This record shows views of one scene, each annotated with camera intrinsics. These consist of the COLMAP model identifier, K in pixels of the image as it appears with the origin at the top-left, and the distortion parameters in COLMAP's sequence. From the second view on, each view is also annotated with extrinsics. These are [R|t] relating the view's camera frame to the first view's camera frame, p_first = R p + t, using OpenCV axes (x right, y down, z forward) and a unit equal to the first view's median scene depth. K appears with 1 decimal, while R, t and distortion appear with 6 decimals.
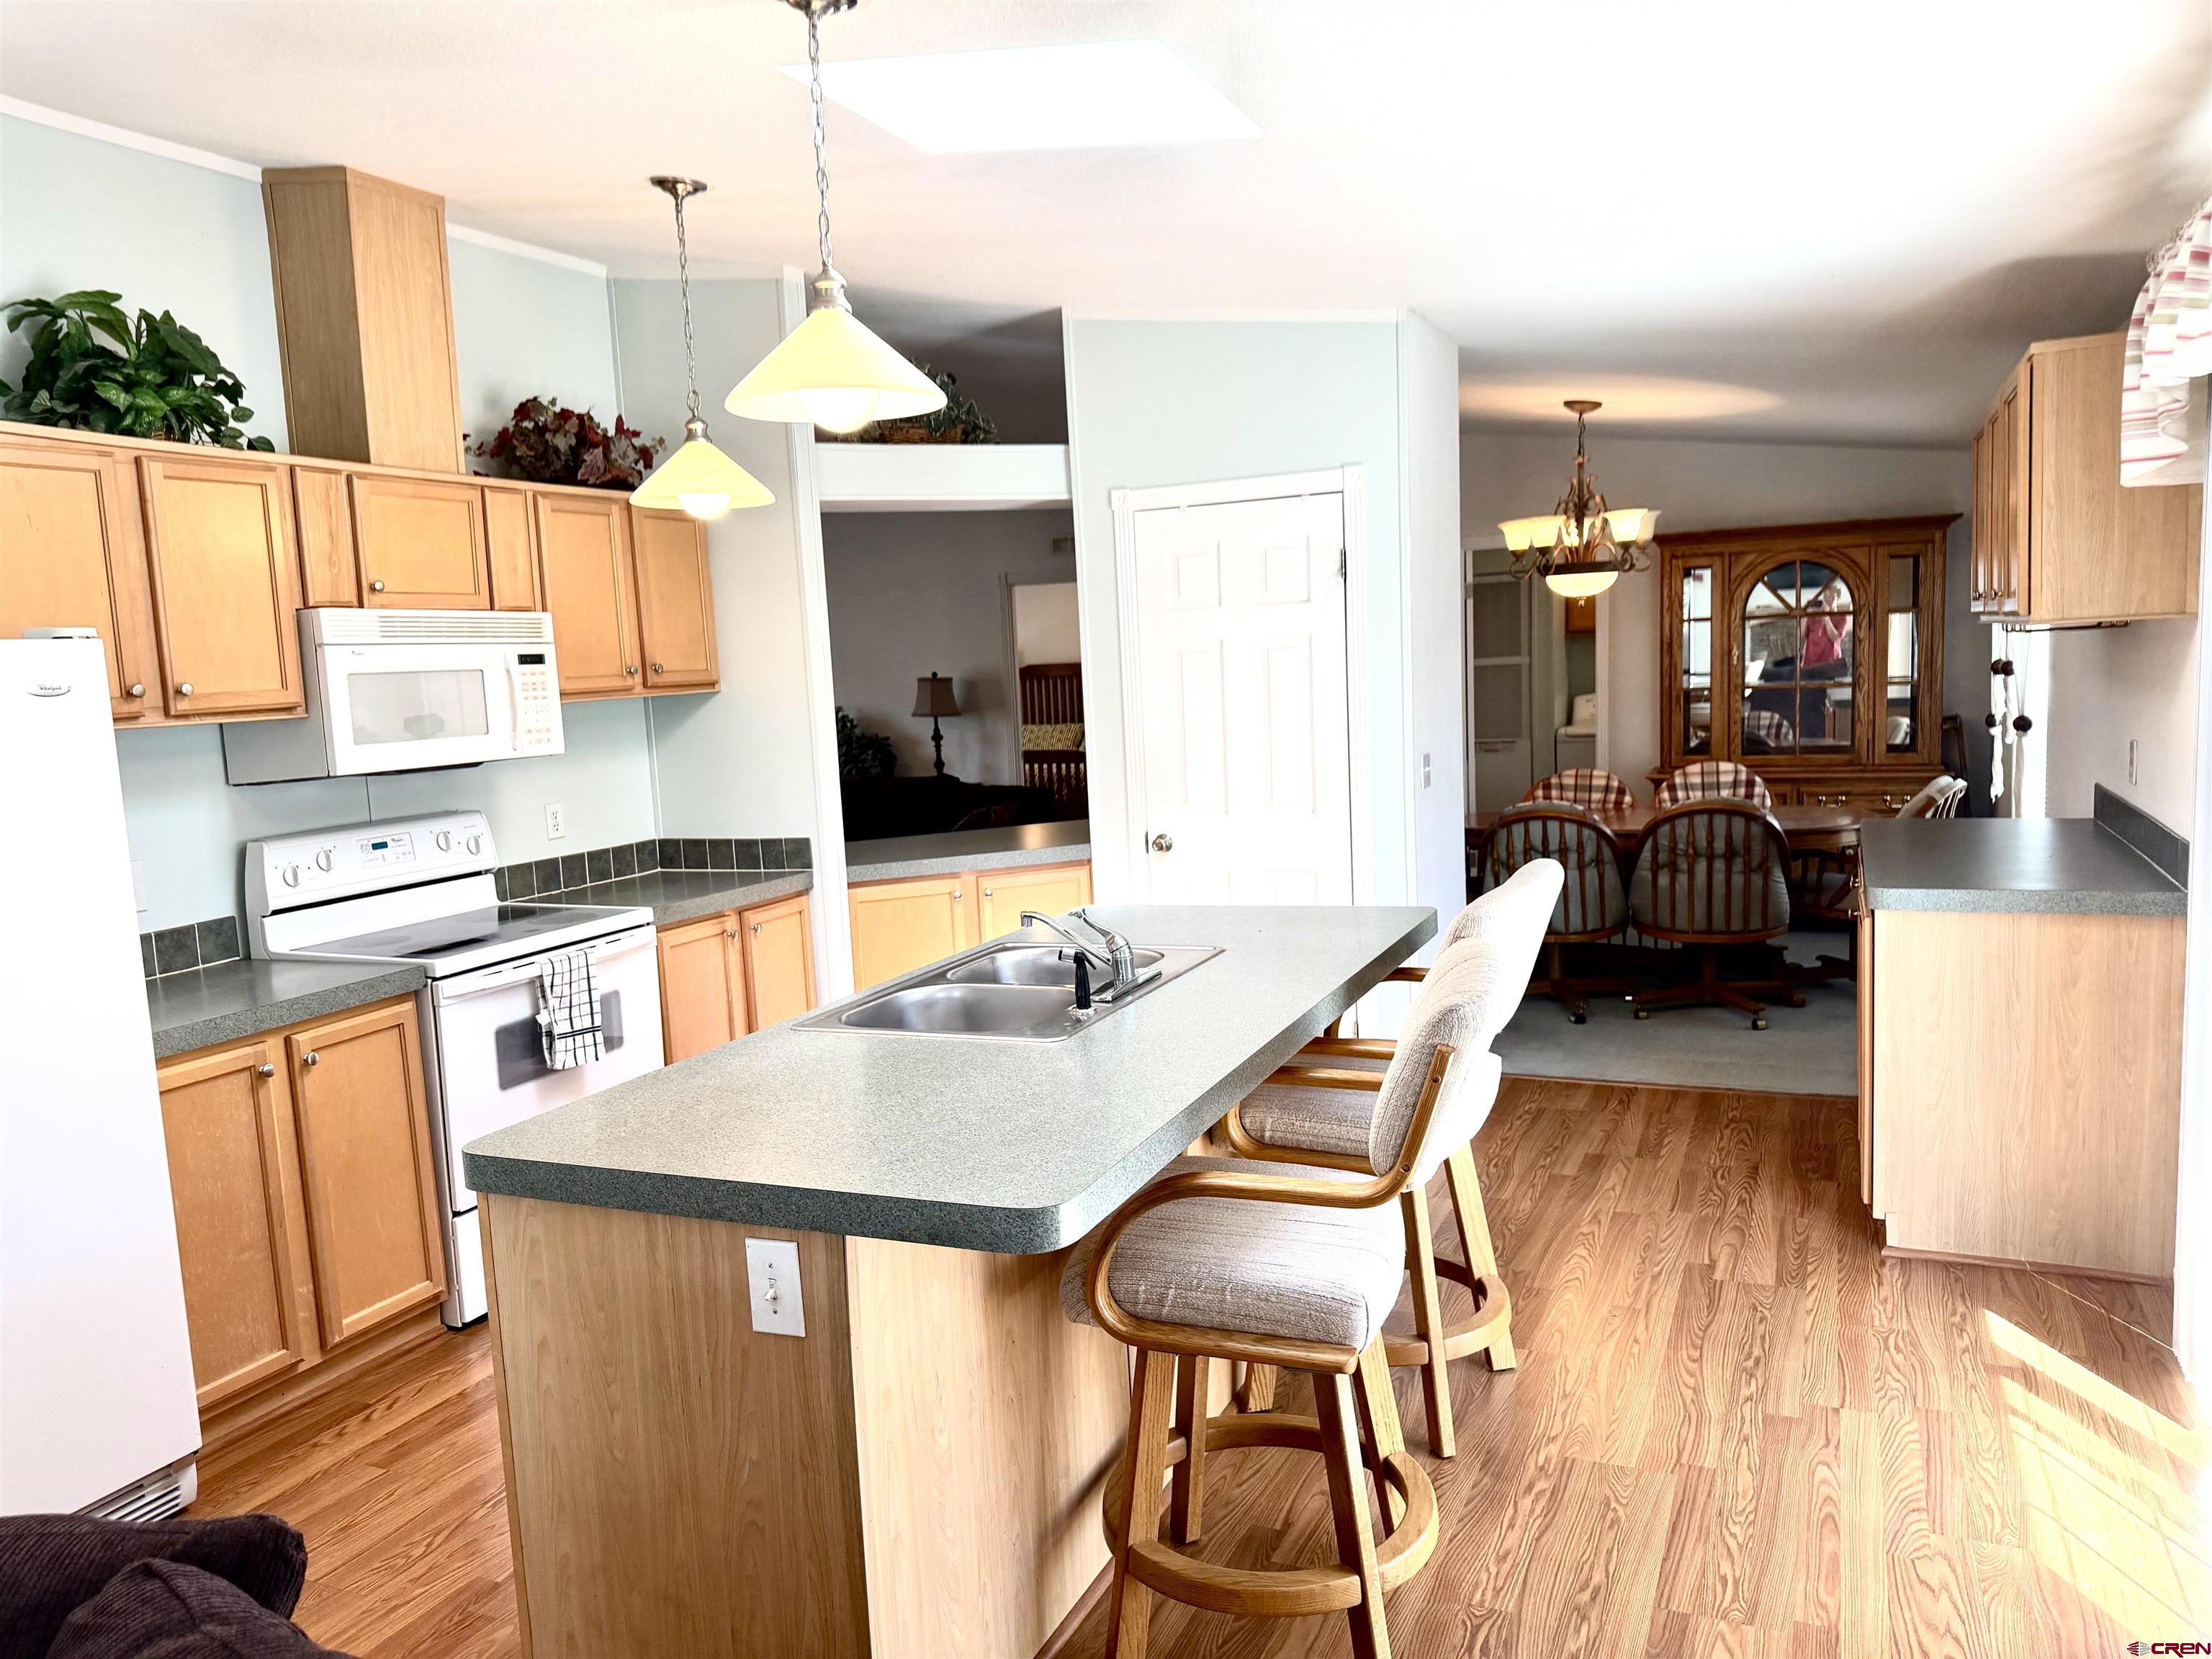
lens RADIAL K [[1579.2, 0, 1108.8], [0, 1579.2, 848.8], [0, 0, 1]] dist [0.089517, -0.142216]
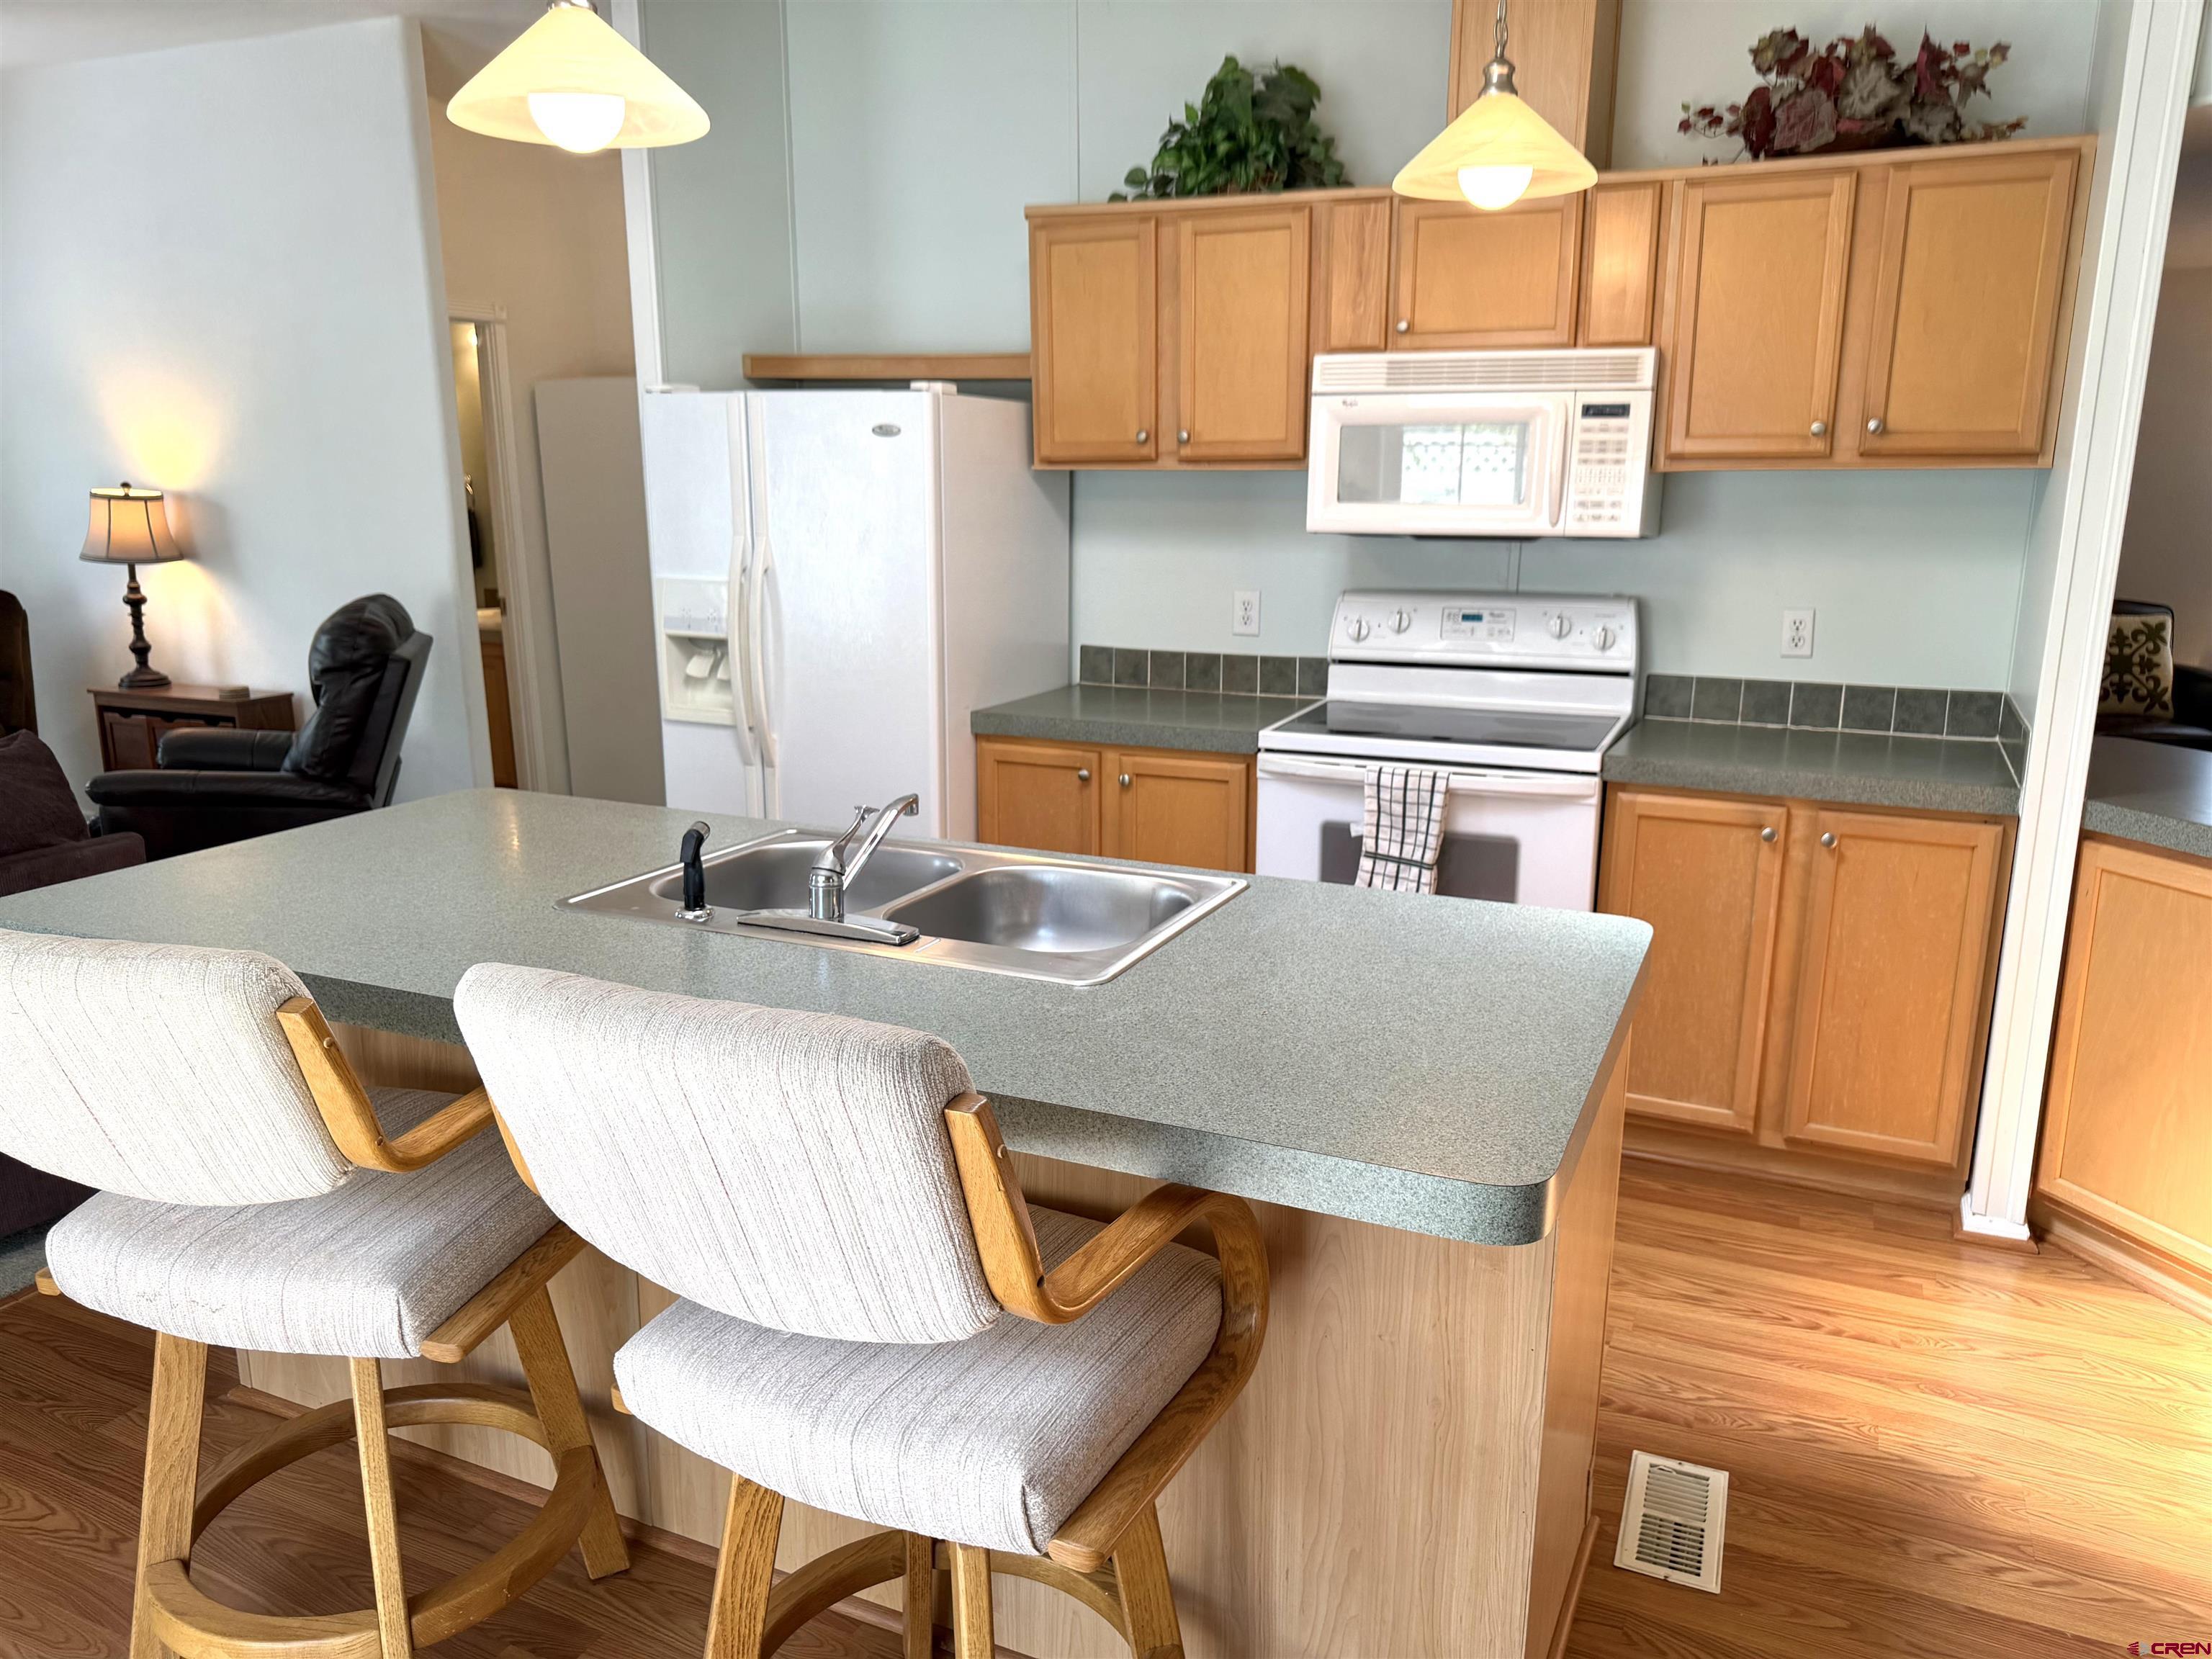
lens RADIAL K [[1607.3, 0, 1151.5], [0, 1607.3, 861.1], [0, 0, 1]] dist [0.059068, -0.101526]
pose [[-0.000570, 0.284856, -0.958570, 0.390576], [-0.125221, 0.951005, 0.282682, -0.088509], [0.992129, 0.120195, 0.035128, 0.653808]]
